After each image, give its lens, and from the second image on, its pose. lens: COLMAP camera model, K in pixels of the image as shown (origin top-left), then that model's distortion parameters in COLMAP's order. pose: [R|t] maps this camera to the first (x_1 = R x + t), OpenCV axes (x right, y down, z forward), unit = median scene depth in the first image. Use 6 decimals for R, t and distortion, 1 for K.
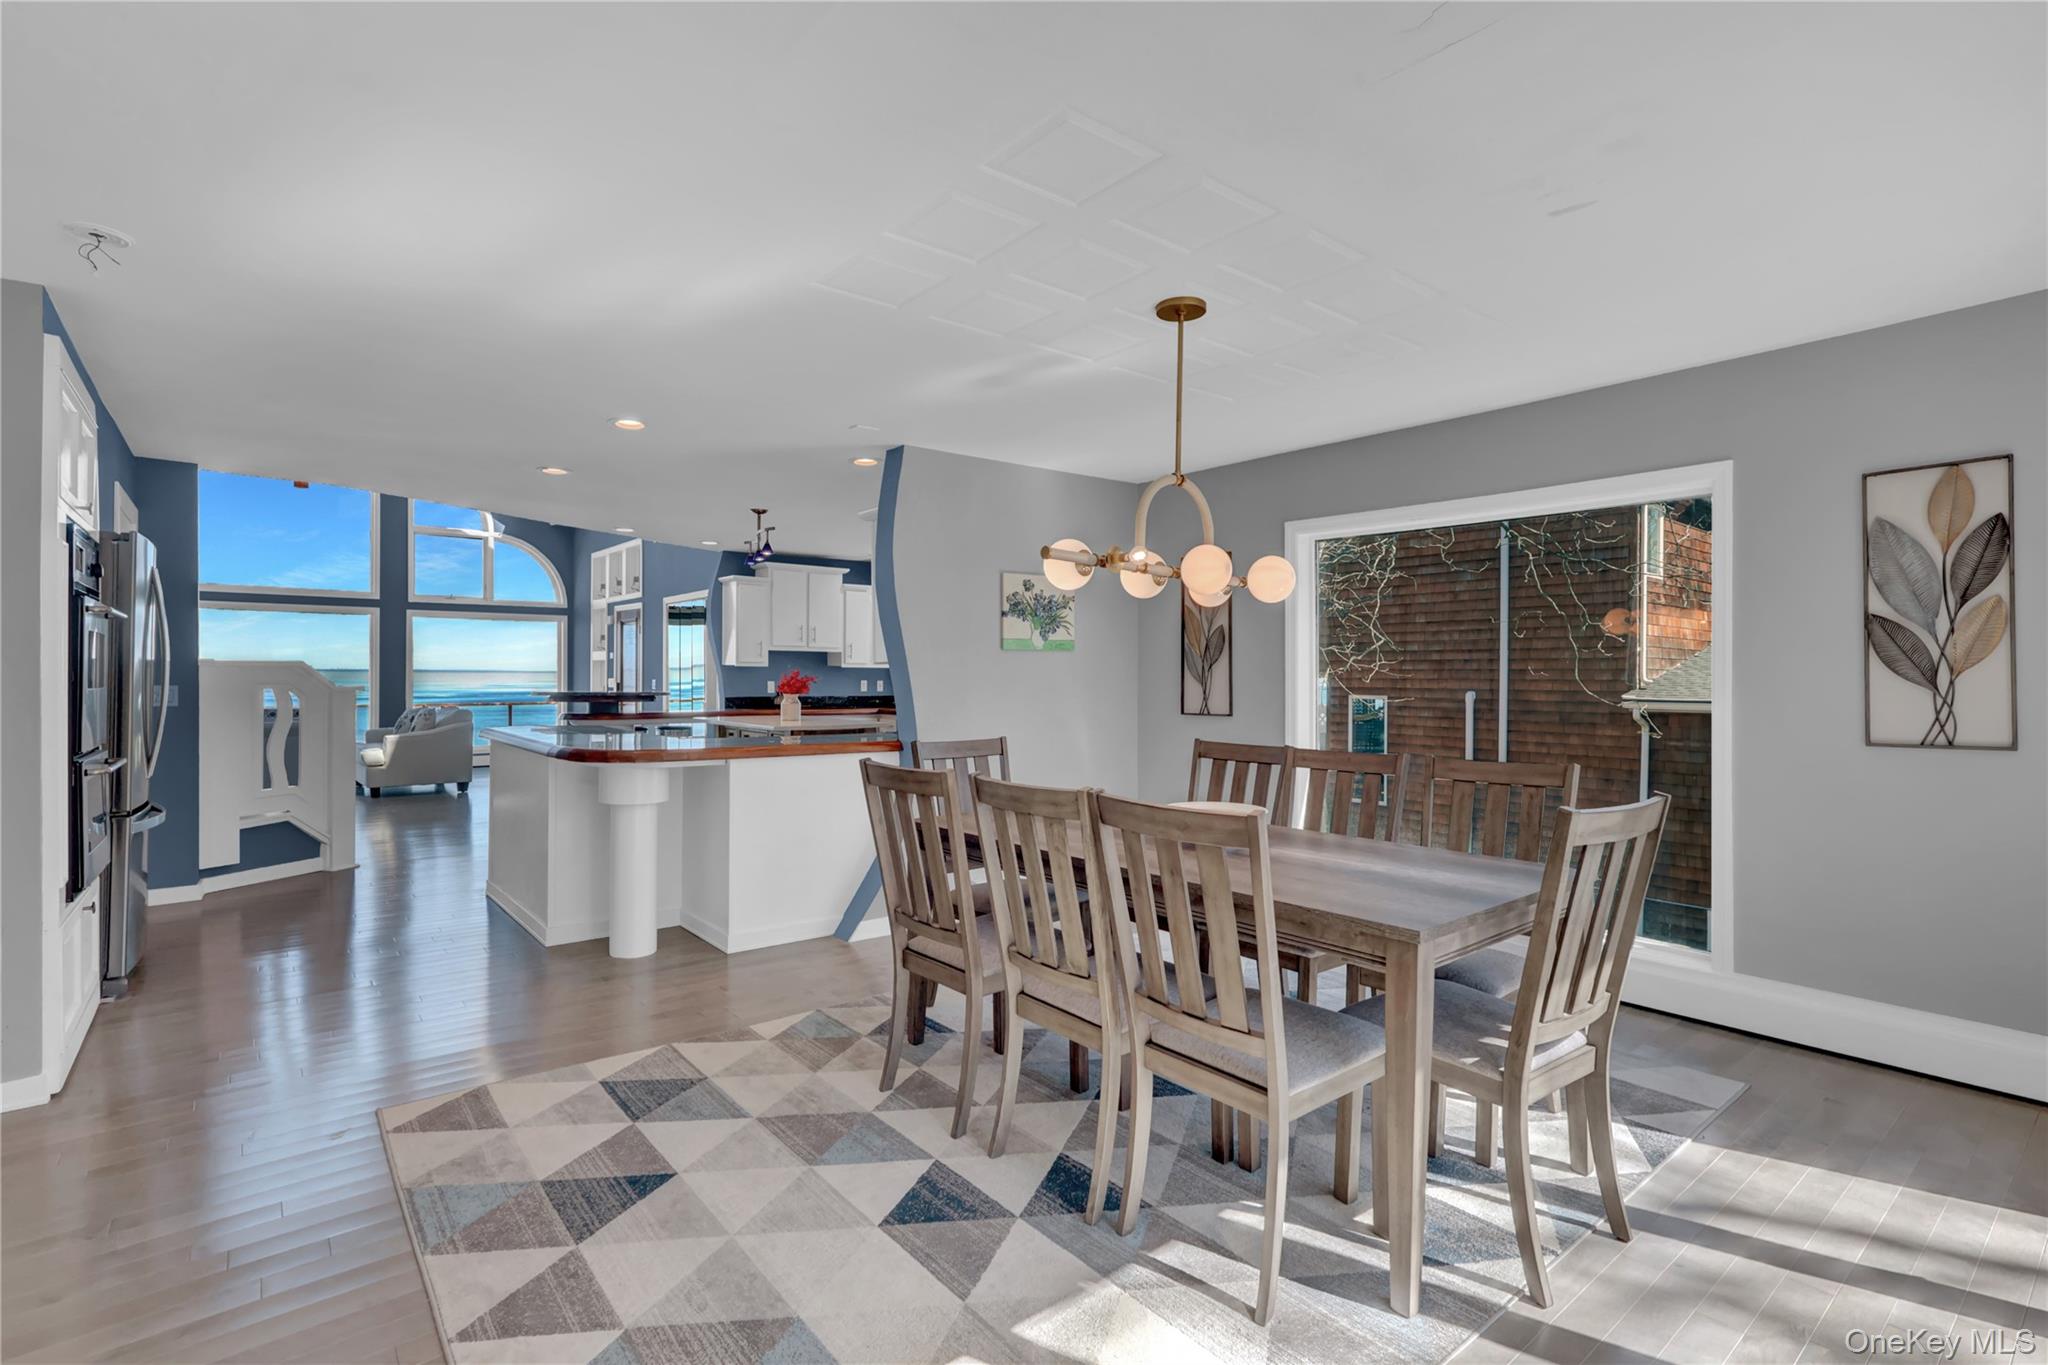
lens RADIAL K [[945.2, 0, 1028.0], [0, 945.2, 678.4], [0, 0, 1]] dist [-0.000423, 0.000251]
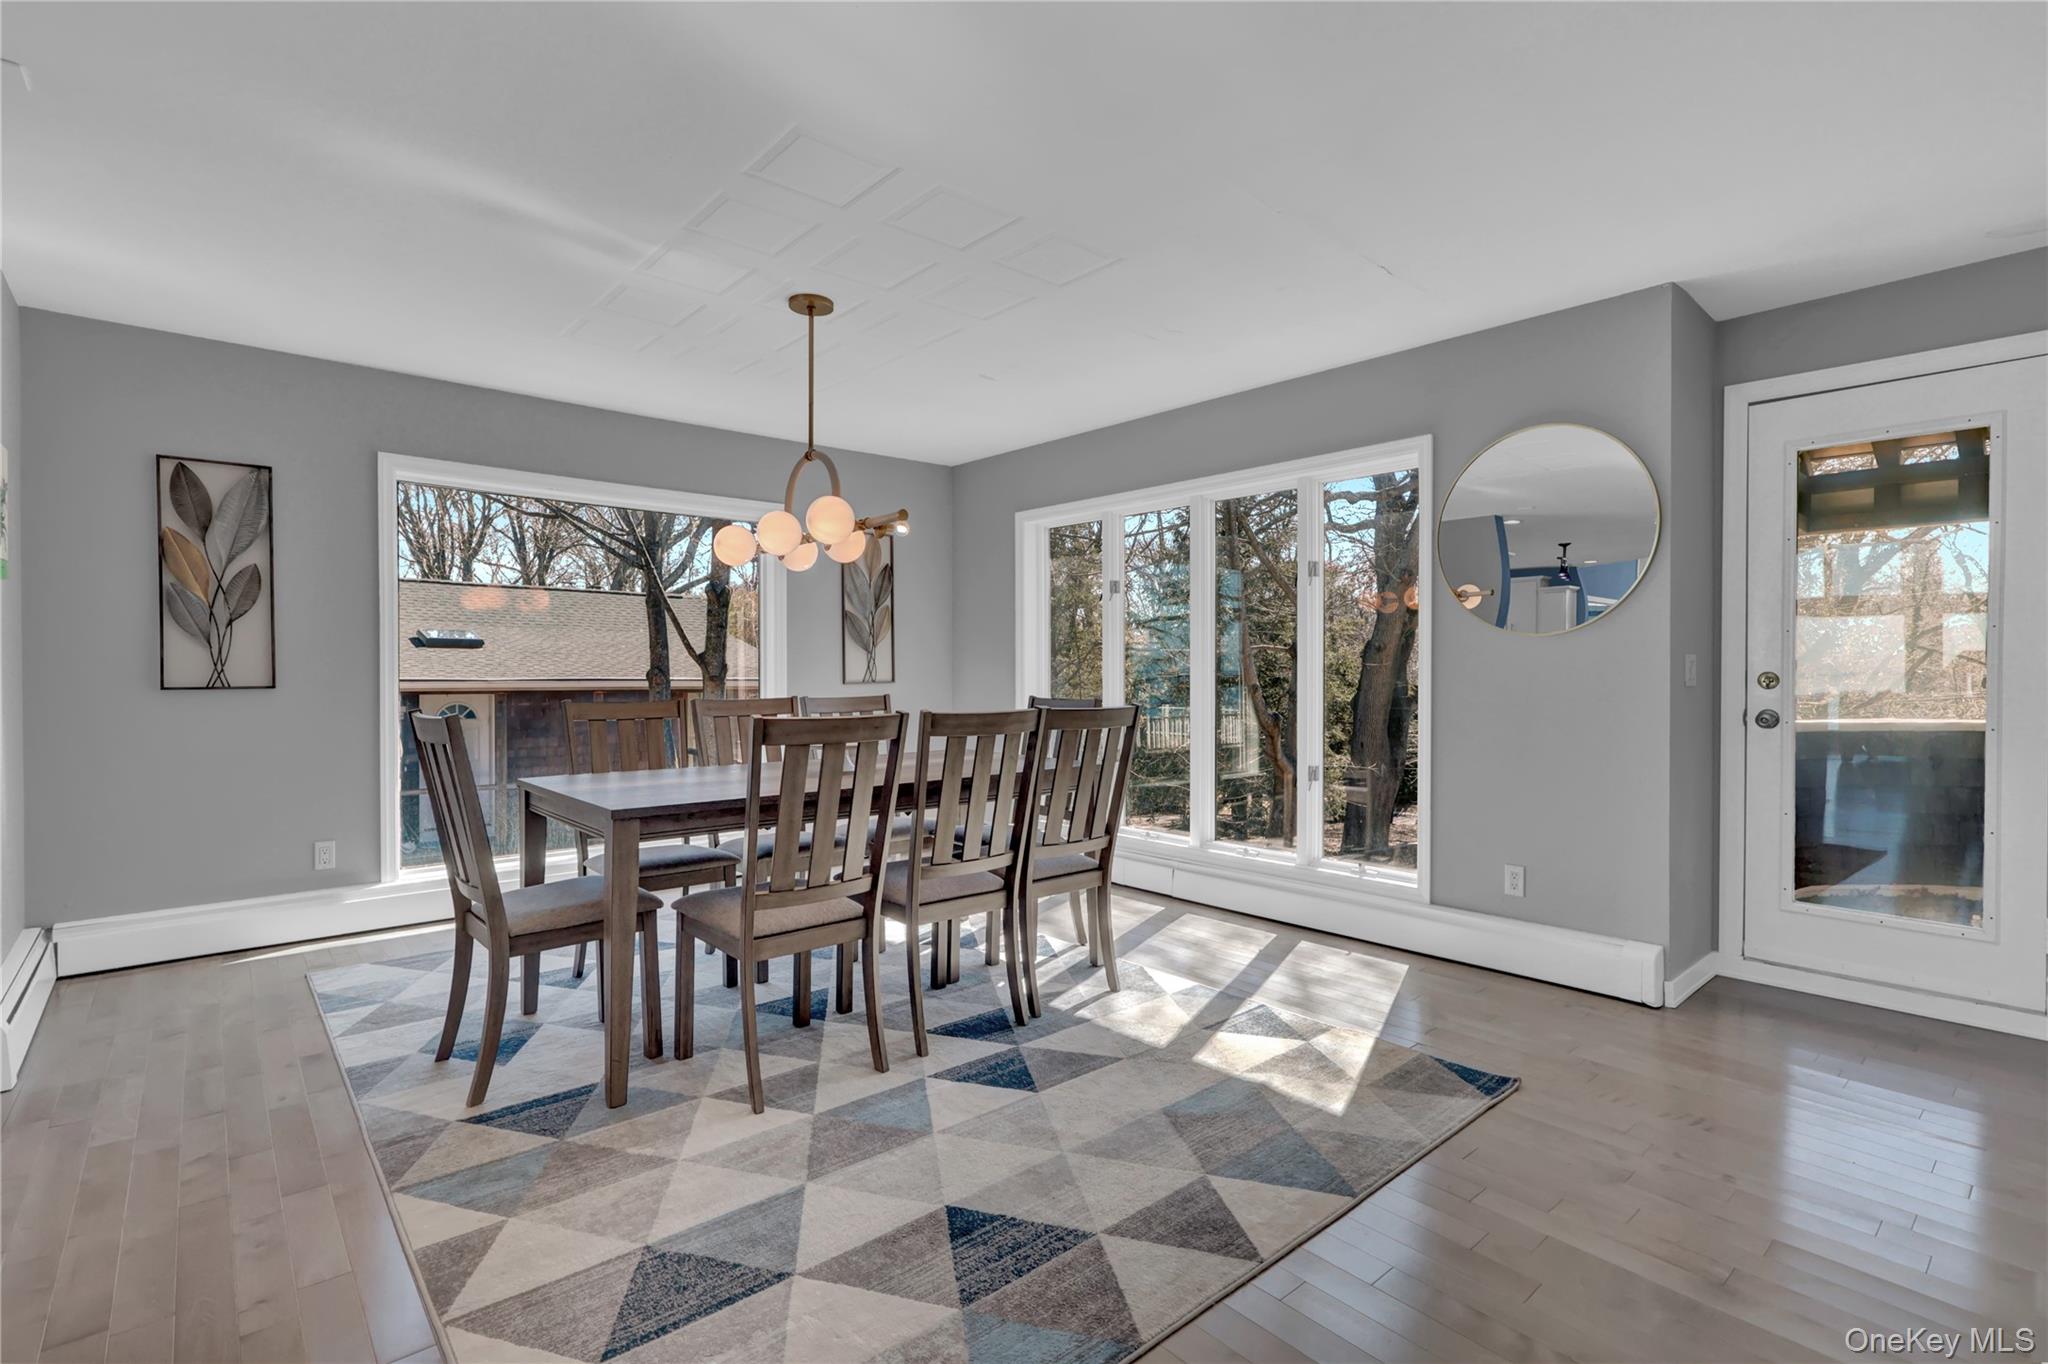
lens RADIAL K [[945.2, 0, 1028.0], [0, 945.2, 677.9], [0, 0, 1]] dist [-0.000423, 0.000251]
pose [[-0.025961, -0.012880, 0.999580, -1.084517], [-0.001307, 0.999917, 0.012850, 0.043709], [-0.999662, -0.000973, -0.025976, 0.858124]]
